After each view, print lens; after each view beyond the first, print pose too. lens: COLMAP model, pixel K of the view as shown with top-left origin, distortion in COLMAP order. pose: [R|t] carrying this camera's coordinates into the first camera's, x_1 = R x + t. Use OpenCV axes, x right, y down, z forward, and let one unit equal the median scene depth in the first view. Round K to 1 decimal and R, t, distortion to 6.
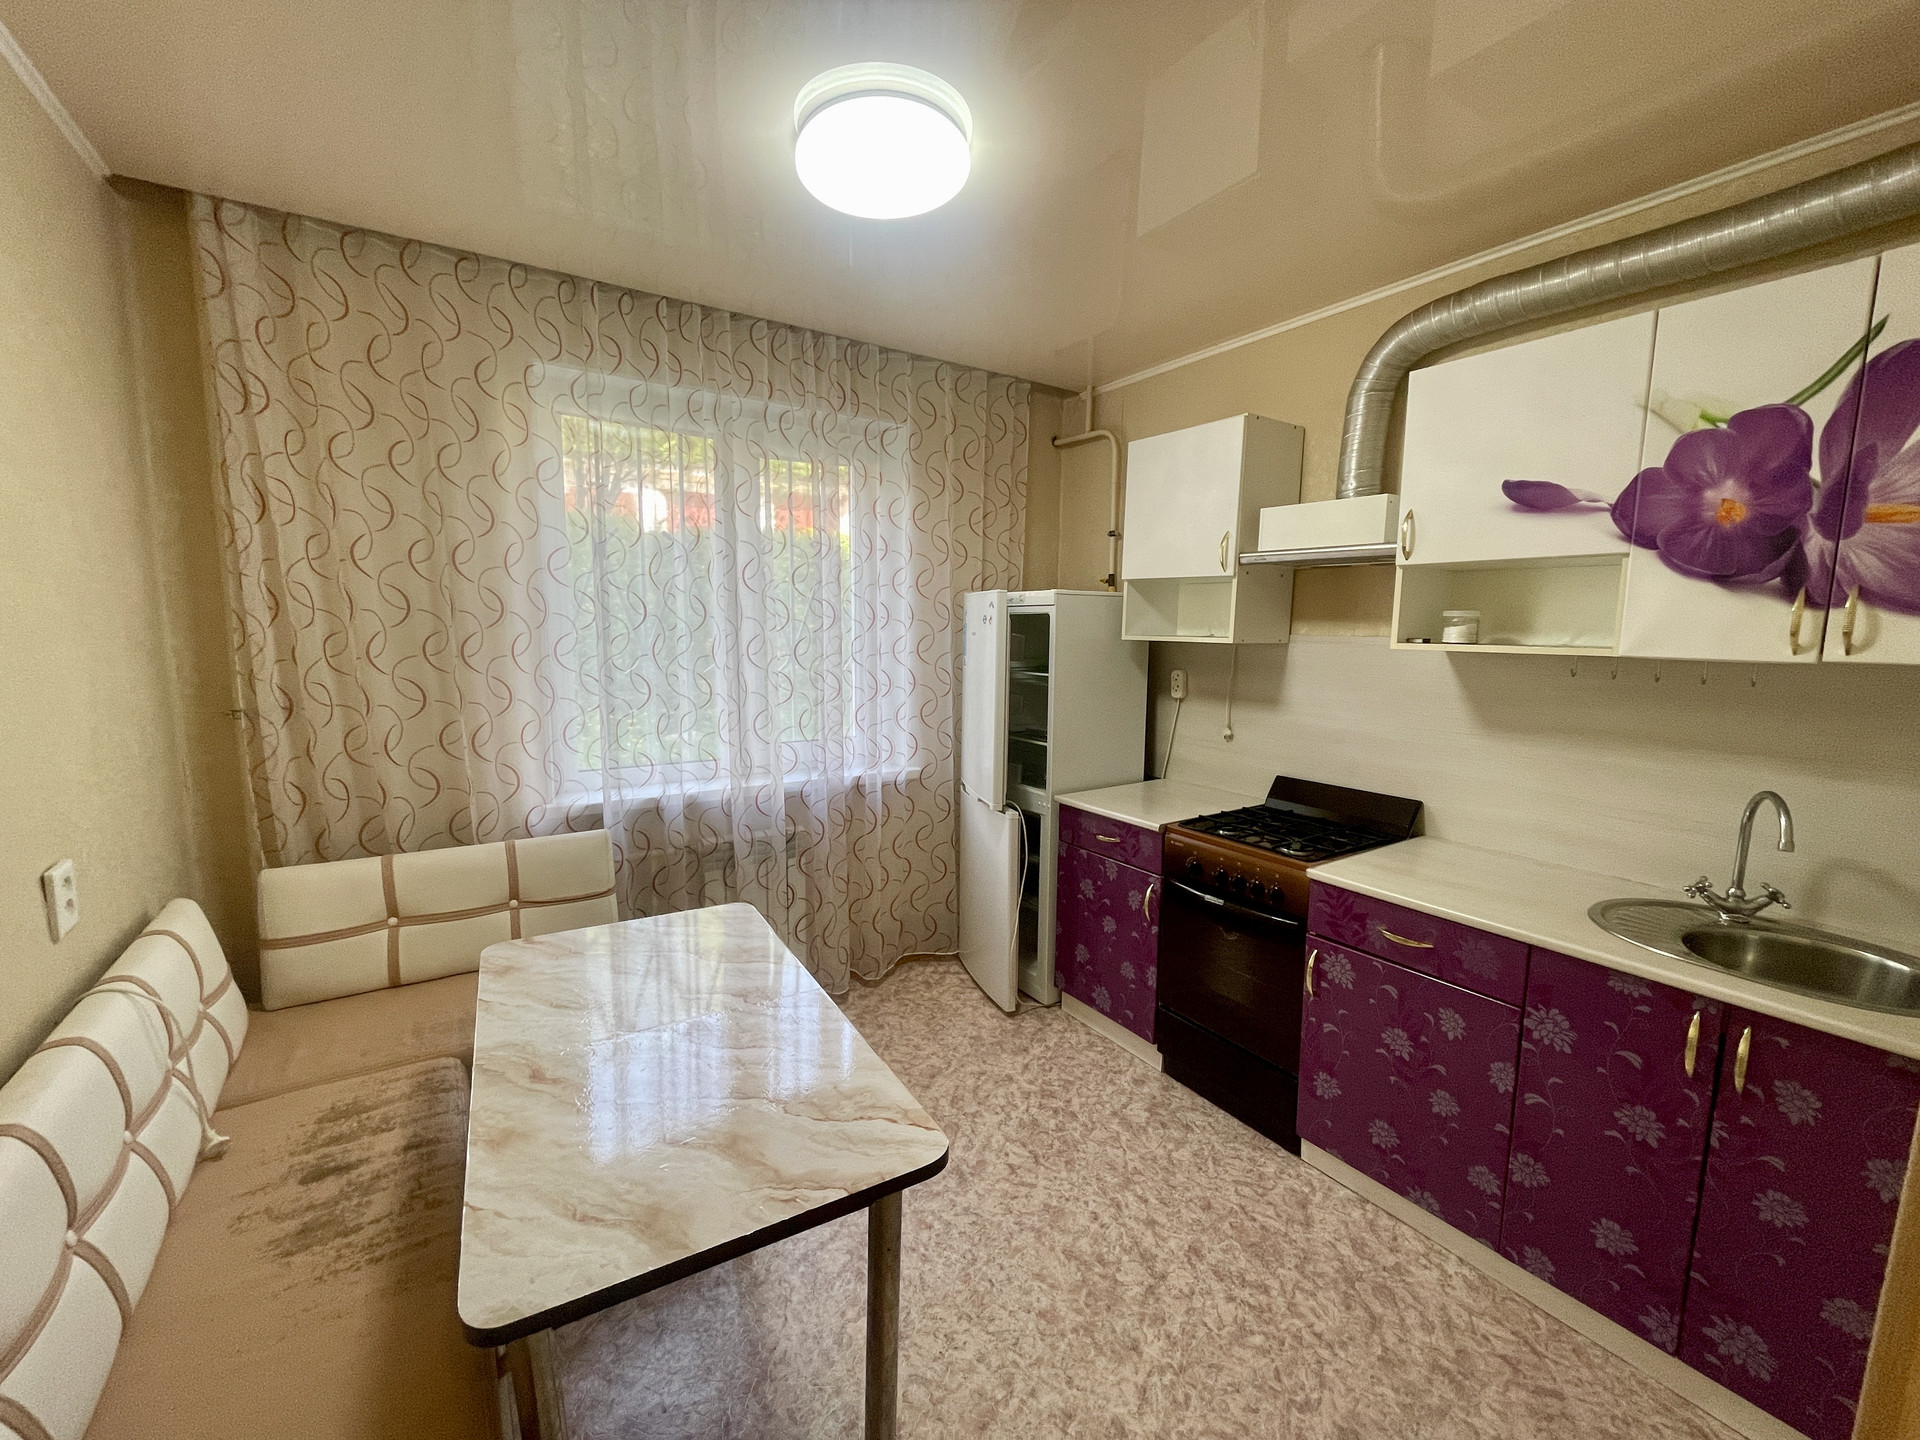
lens RADIAL K [[778.1, 0, 960.0], [0, 778.1, 720.0], [0, 0, 1]] dist [-0.001407, -0.000153]
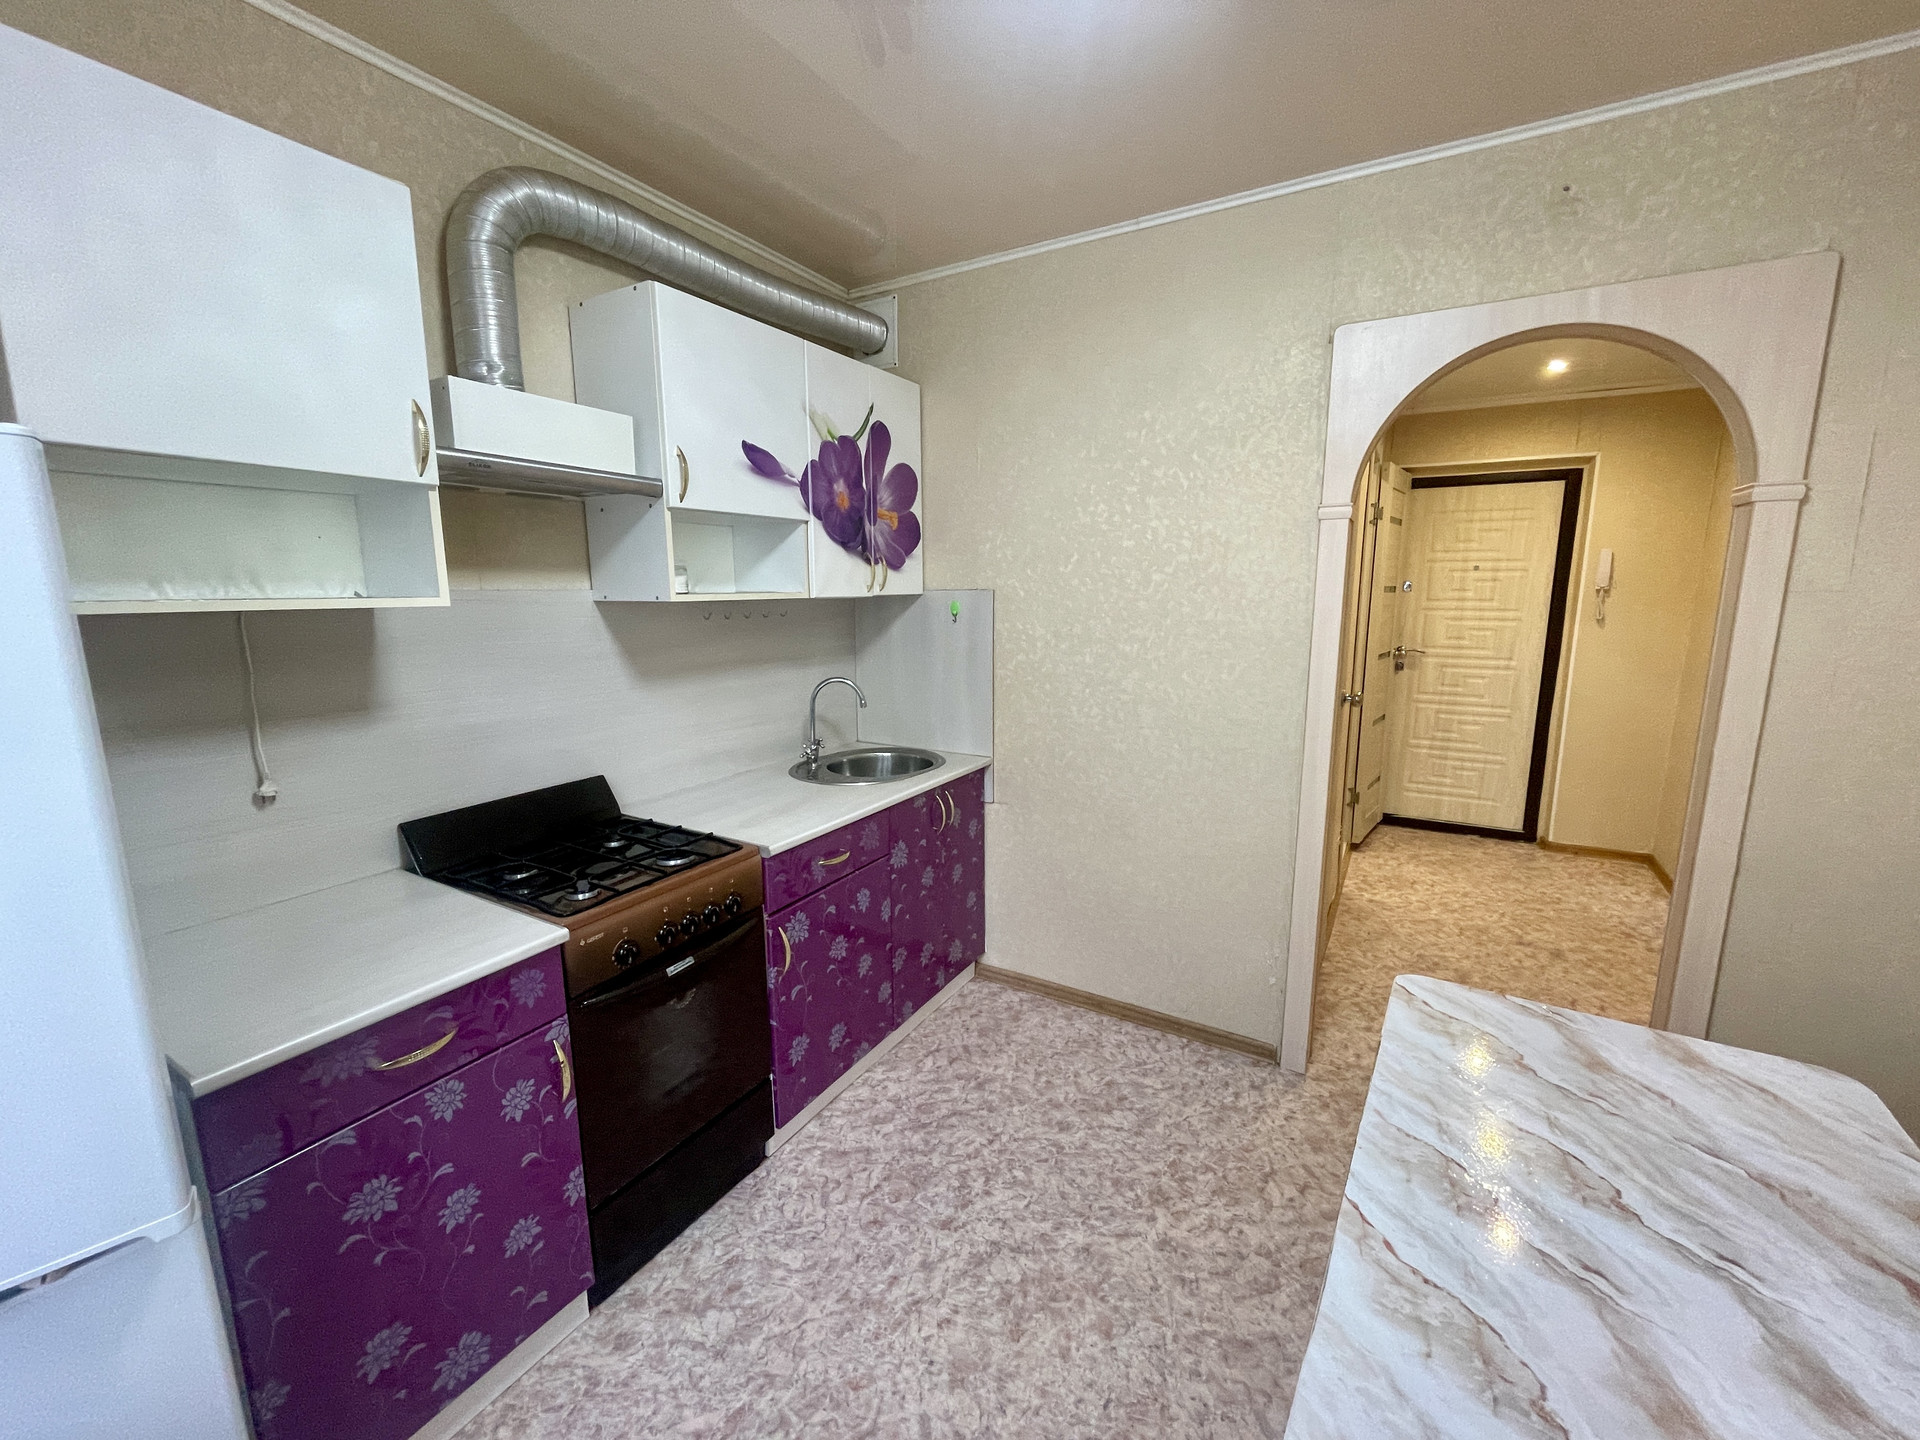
lens RADIAL K [[771.9, 0, 960.0], [0, 771.9, 720.0], [0, 0, 1]] dist [-0.006610, 0.000101]
pose [[-0.438143, -0.161878, 0.884209, -0.483881], [0.112176, 0.966116, 0.232458, -0.156626], [-0.891879, 0.201037, -0.405138, 1.331955]]
